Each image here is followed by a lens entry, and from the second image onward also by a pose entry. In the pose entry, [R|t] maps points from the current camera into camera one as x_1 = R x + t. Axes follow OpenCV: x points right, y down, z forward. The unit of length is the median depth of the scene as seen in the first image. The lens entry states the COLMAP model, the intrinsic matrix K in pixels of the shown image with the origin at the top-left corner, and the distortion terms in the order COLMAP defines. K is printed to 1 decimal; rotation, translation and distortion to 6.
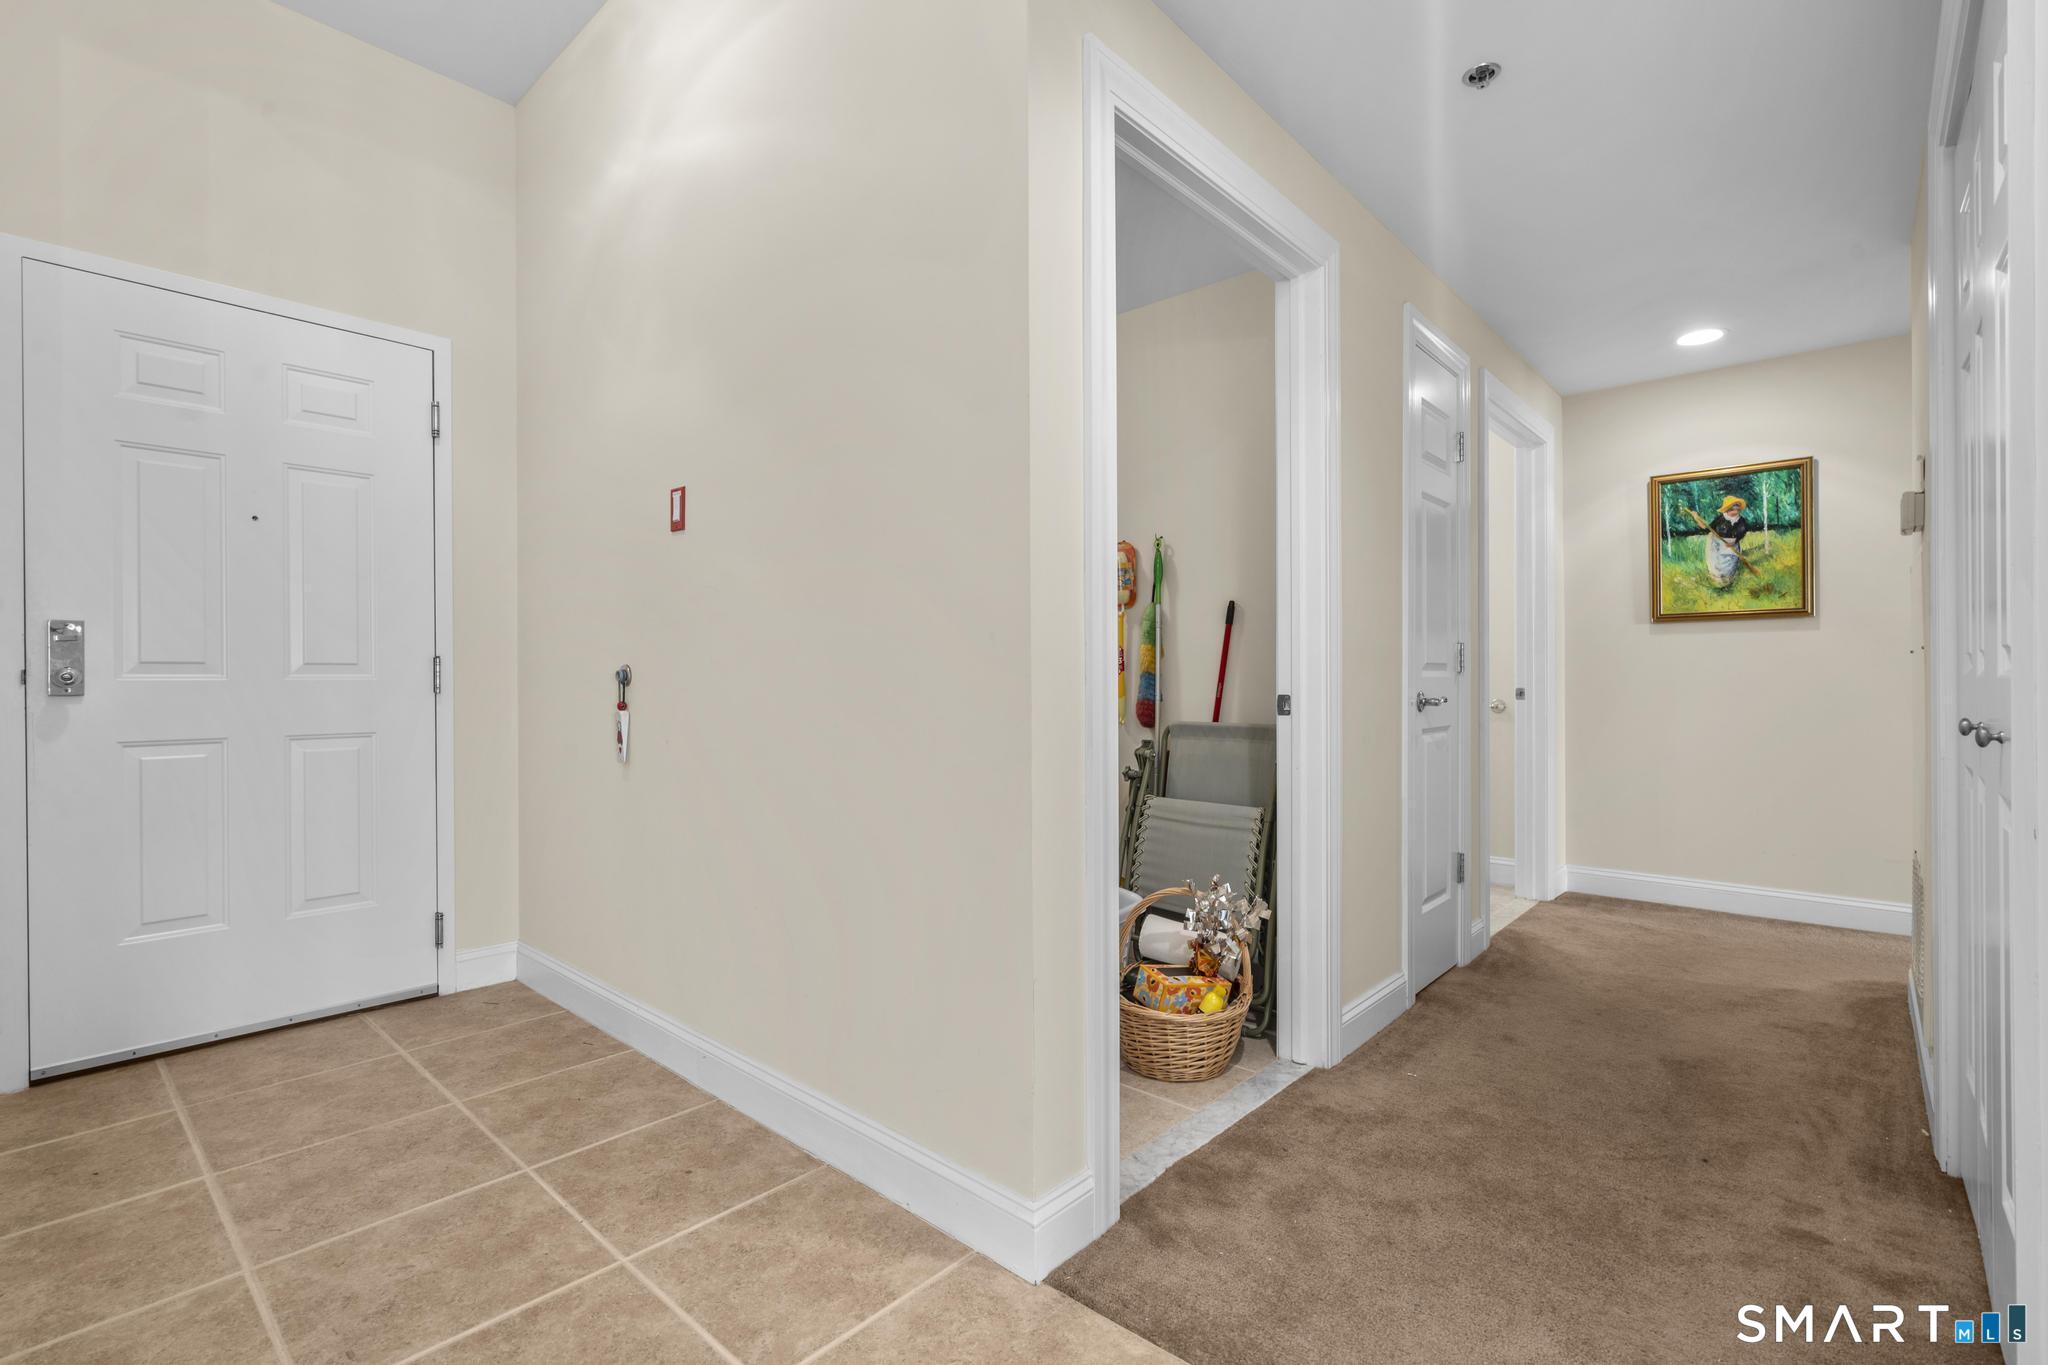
lens RADIAL K [[910.3, 0, 1048.9], [0, 910.3, 679.8], [0, 0, 1]] dist [0.014386, 0.000369]
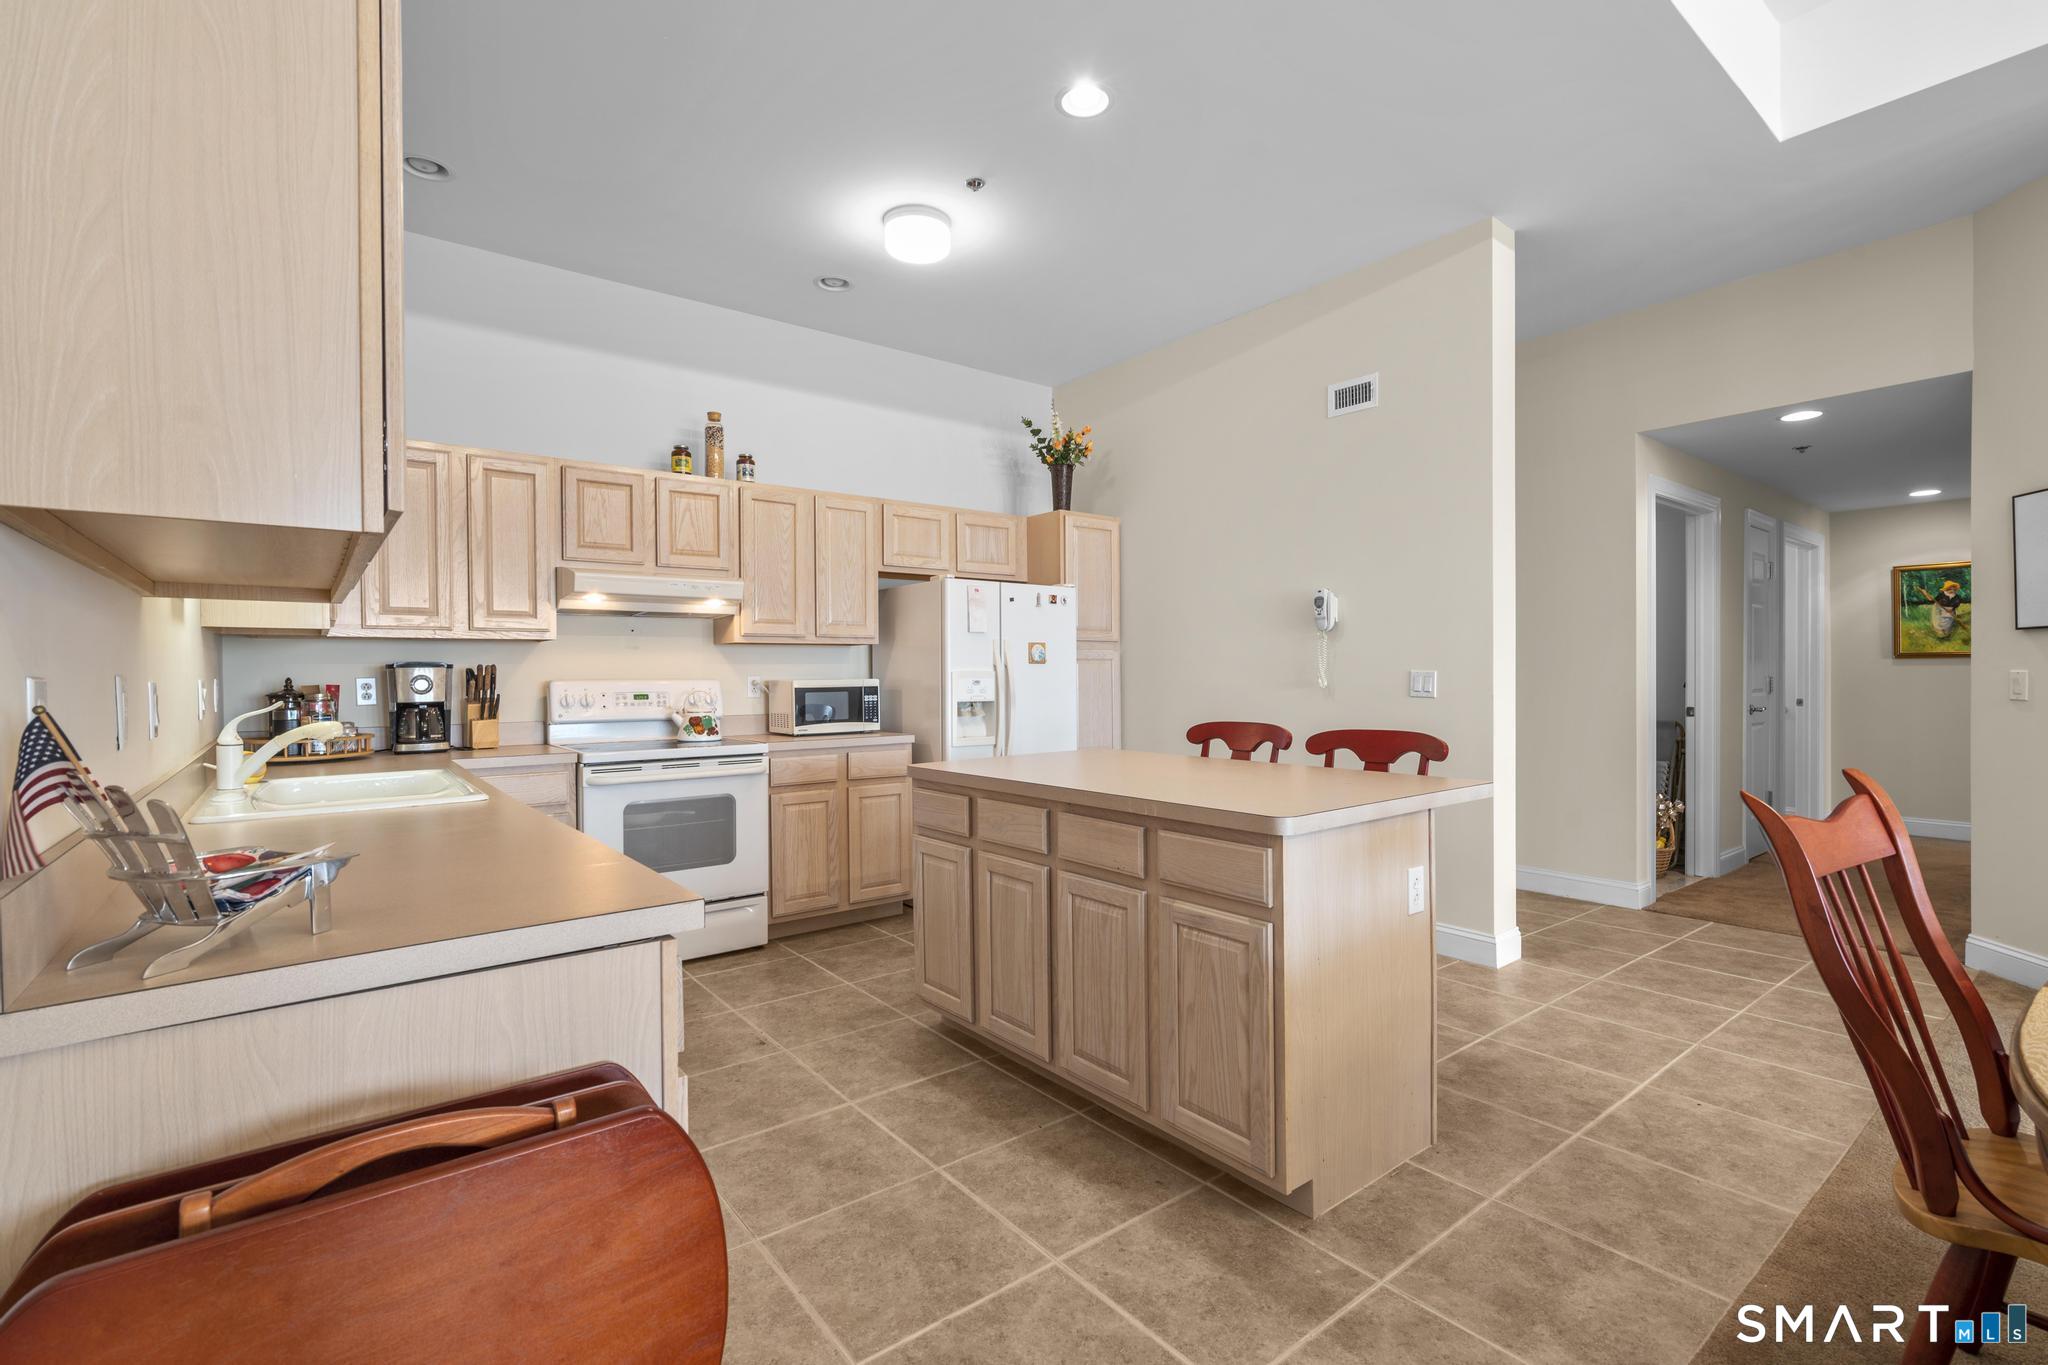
lens RADIAL K [[920.3, 0, 1033.8], [0, 920.3, 678.6], [0, 0, 1]] dist [0.000794, 0.000206]
pose [[0.983519, 0.002067, -0.180794, -0.542409], [-0.000025, 0.999936, 0.011292, -0.046845], [0.180806, -0.011102, 0.983456, -0.877991]]
